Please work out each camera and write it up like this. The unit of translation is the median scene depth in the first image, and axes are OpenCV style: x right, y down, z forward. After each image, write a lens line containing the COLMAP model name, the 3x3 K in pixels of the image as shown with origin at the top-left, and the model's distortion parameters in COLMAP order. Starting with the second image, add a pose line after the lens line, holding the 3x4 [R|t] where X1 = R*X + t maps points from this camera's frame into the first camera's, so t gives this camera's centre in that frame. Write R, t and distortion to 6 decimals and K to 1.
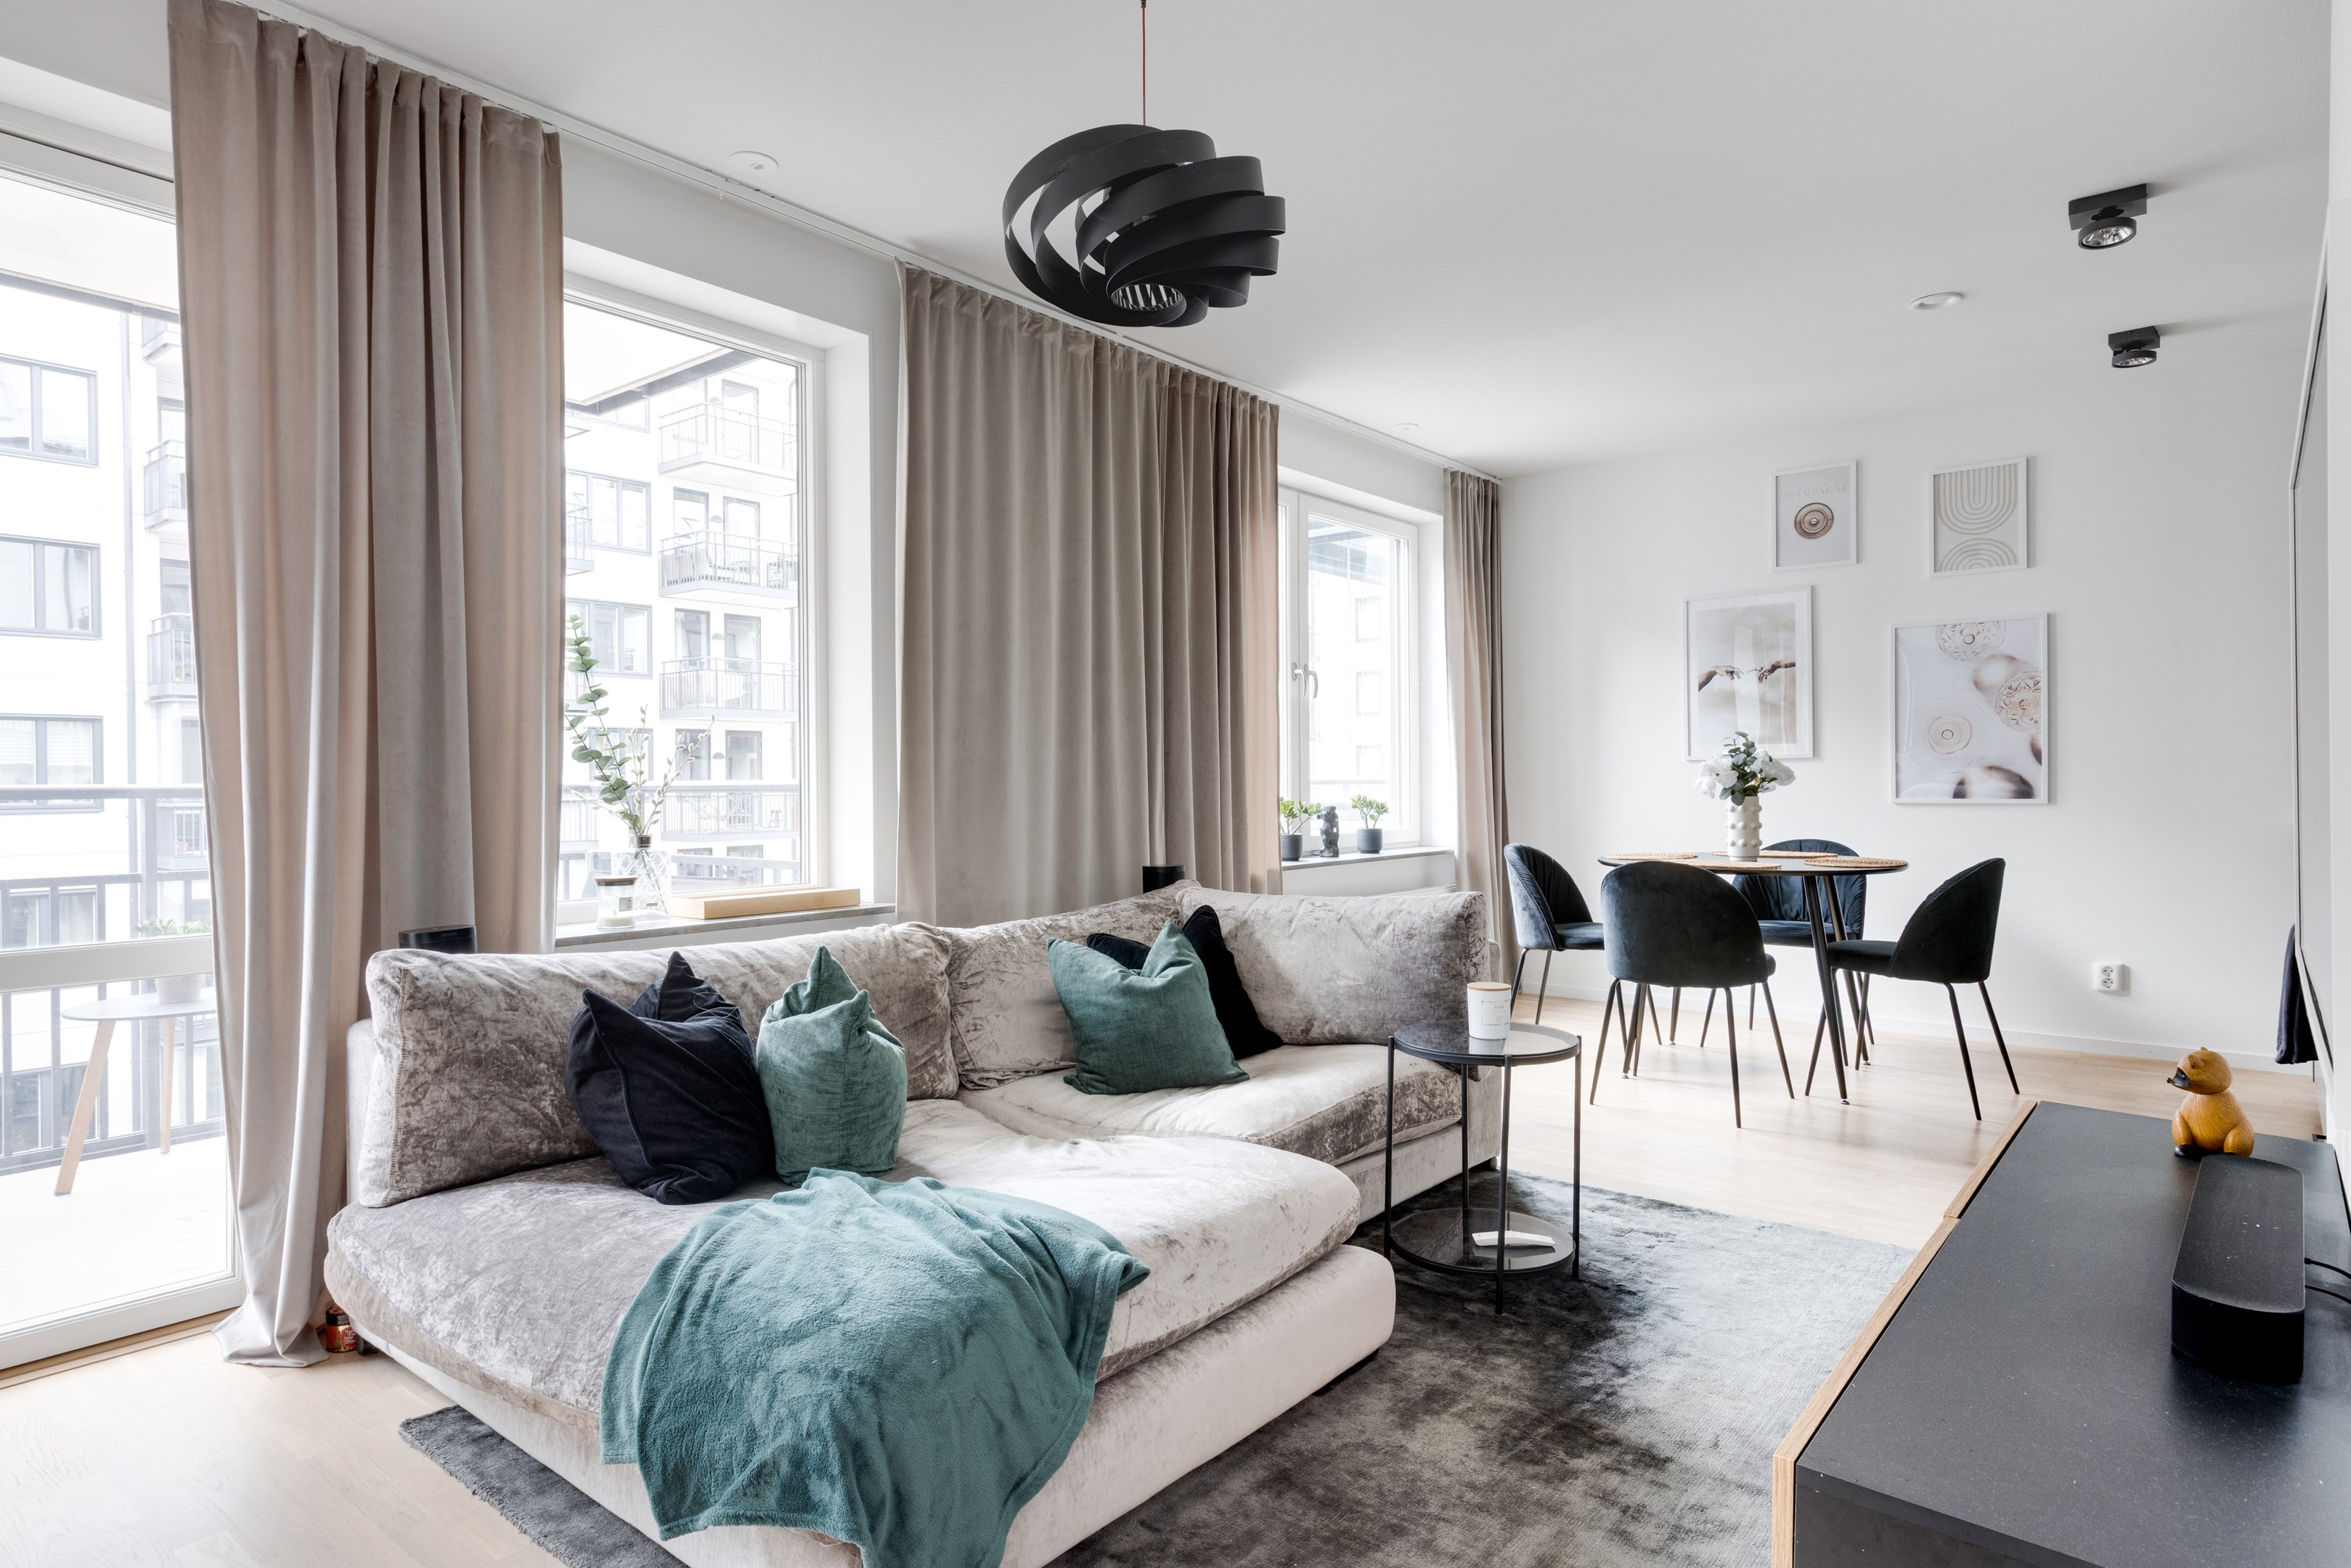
lens RADIAL K [[1306.2, 0, 1135.6], [0, 1306.2, 785.0], [0, 0, 1]] dist [0.016682, 0.000508]
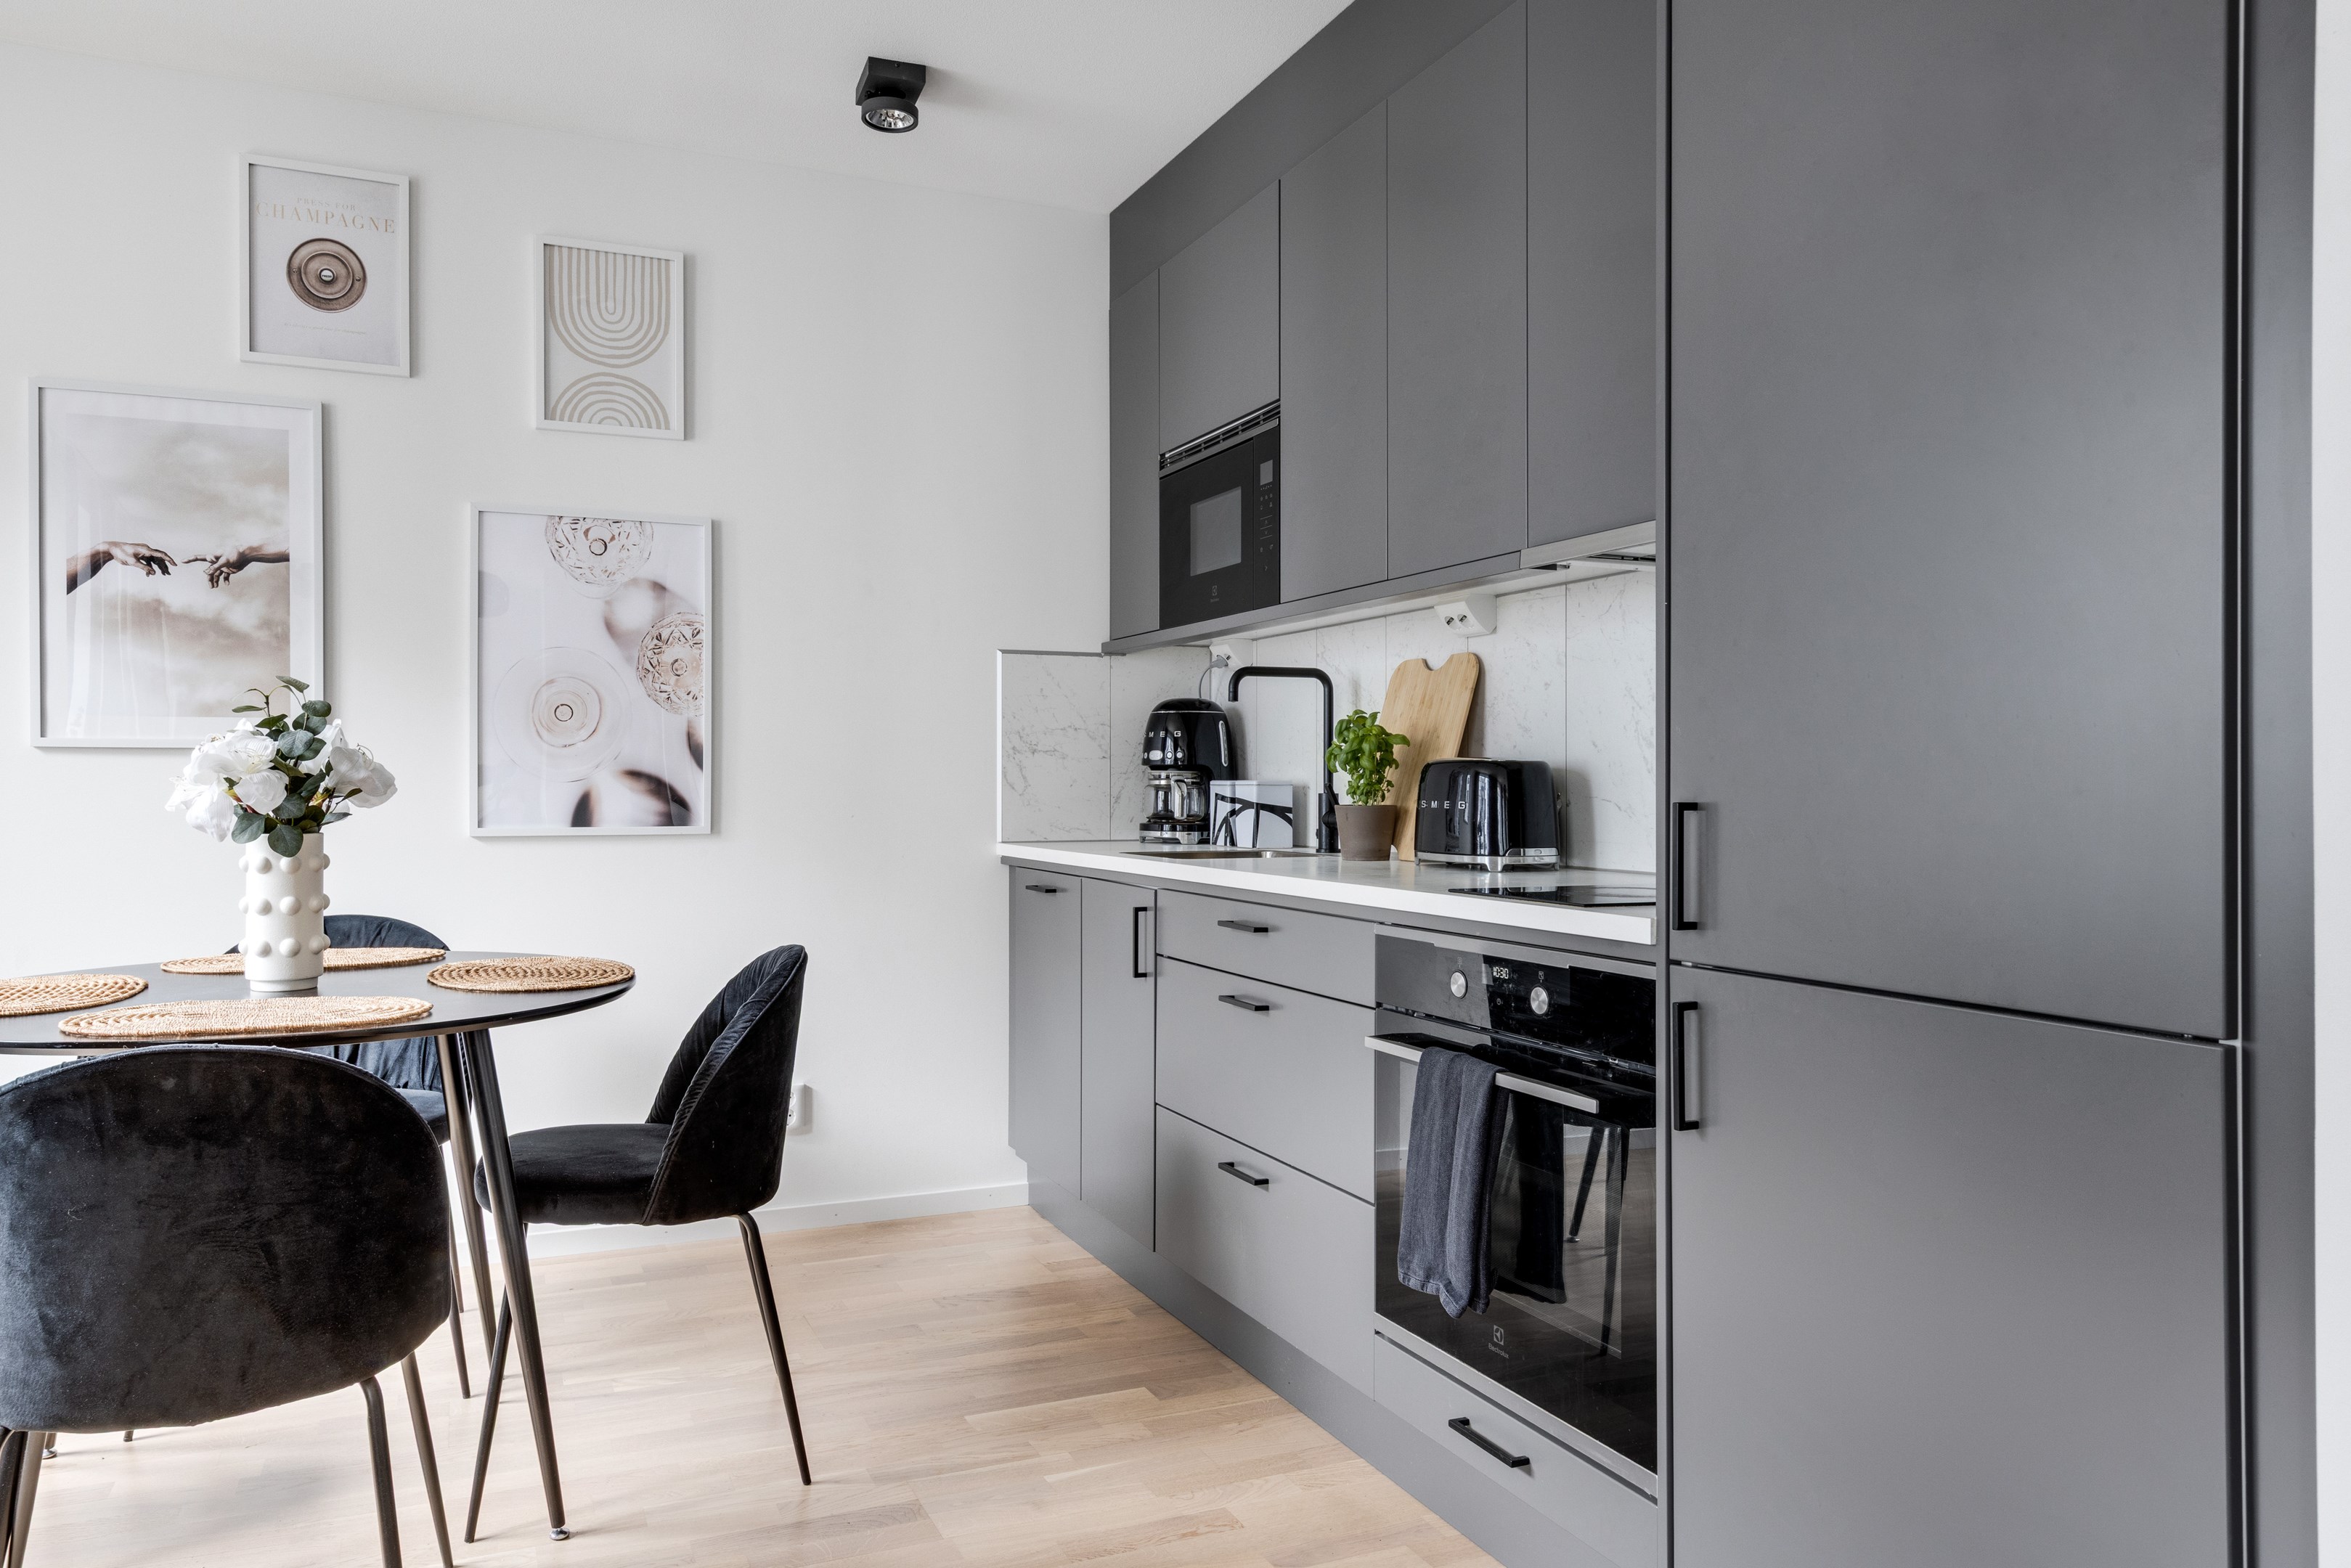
lens RADIAL K [[1563.1, 0, 1044.1], [0, 1563.1, 773.8], [0, 0, 1]] dist [0.020591, 0.001607]
pose [[0.468296, 0.013152, 0.883474, 0.191794], [-0.001824, 0.999901, -0.013919, -0.005316], [-0.883570, 0.004907, 0.468274, 0.780860]]
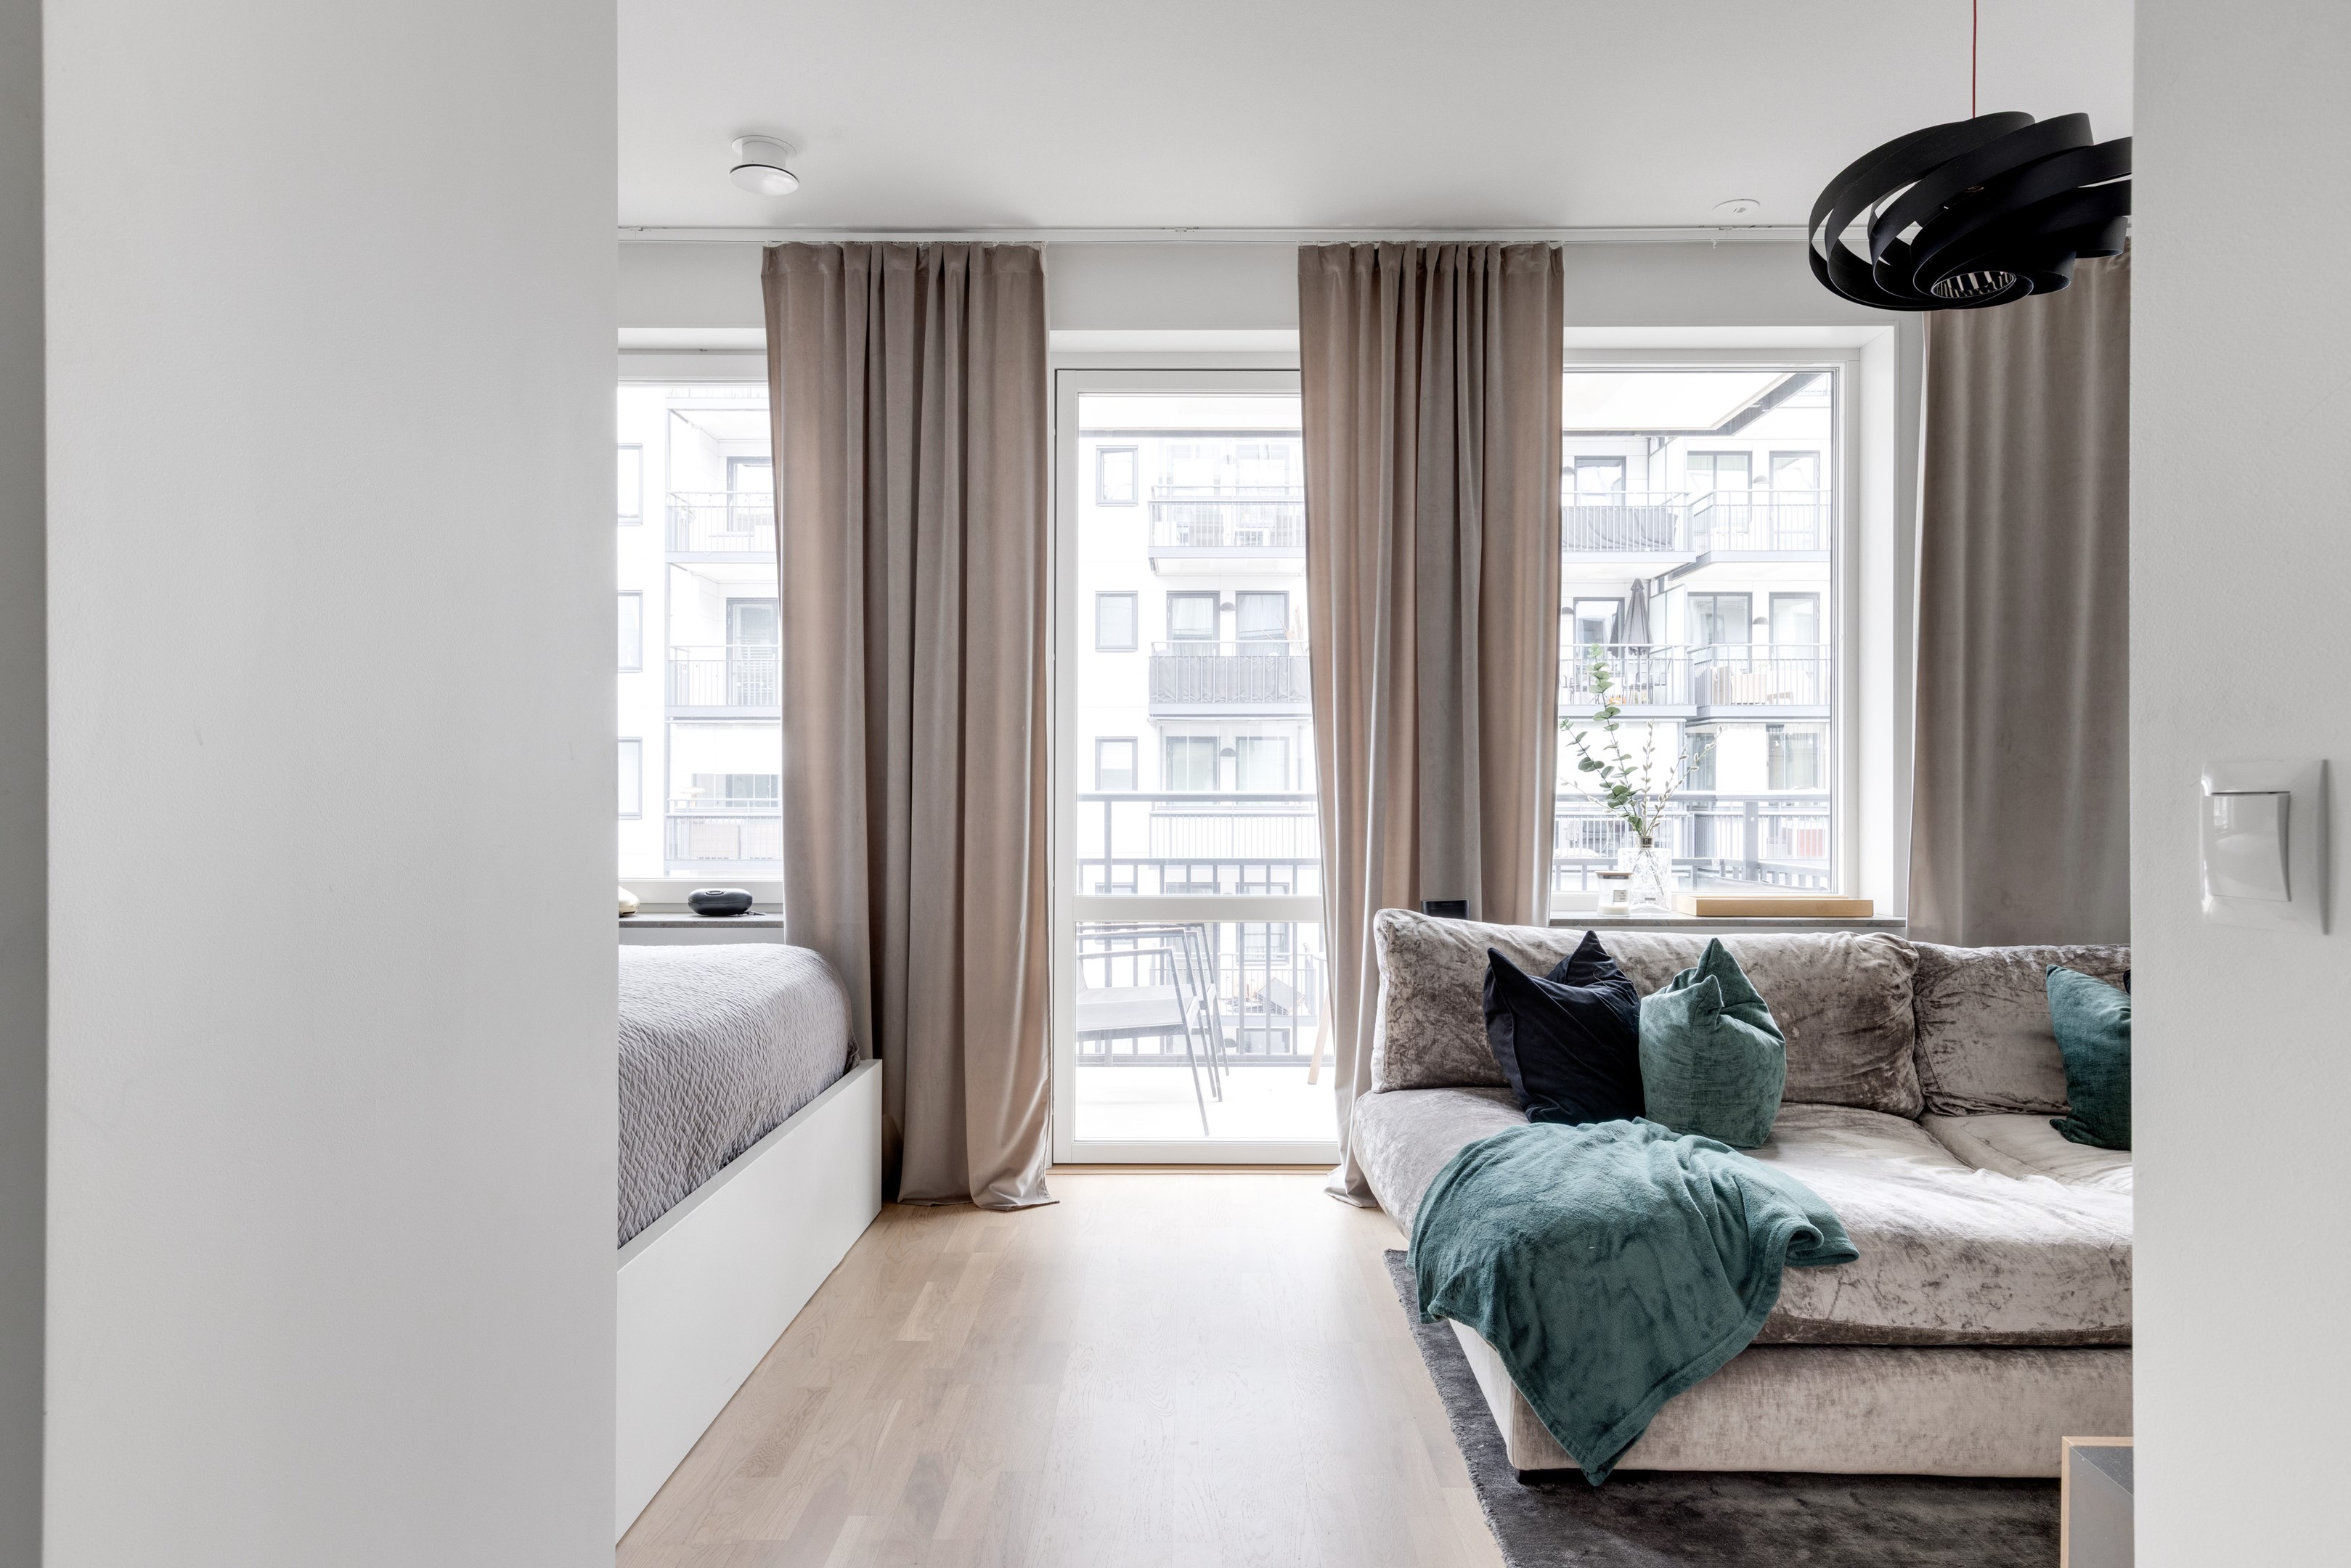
lens RADIAL K [[1445.4, 0, 1175.5], [0, 1445.4, 784.0], [0, 0, 1]] dist [0.019190, -0.000036]
pose [[0.631849, 0.000336, -0.775091, 0.337178], [-0.007574, 0.999955, -0.005741, 0.003890], [0.775054, 0.009498, 0.631823, -0.094695]]
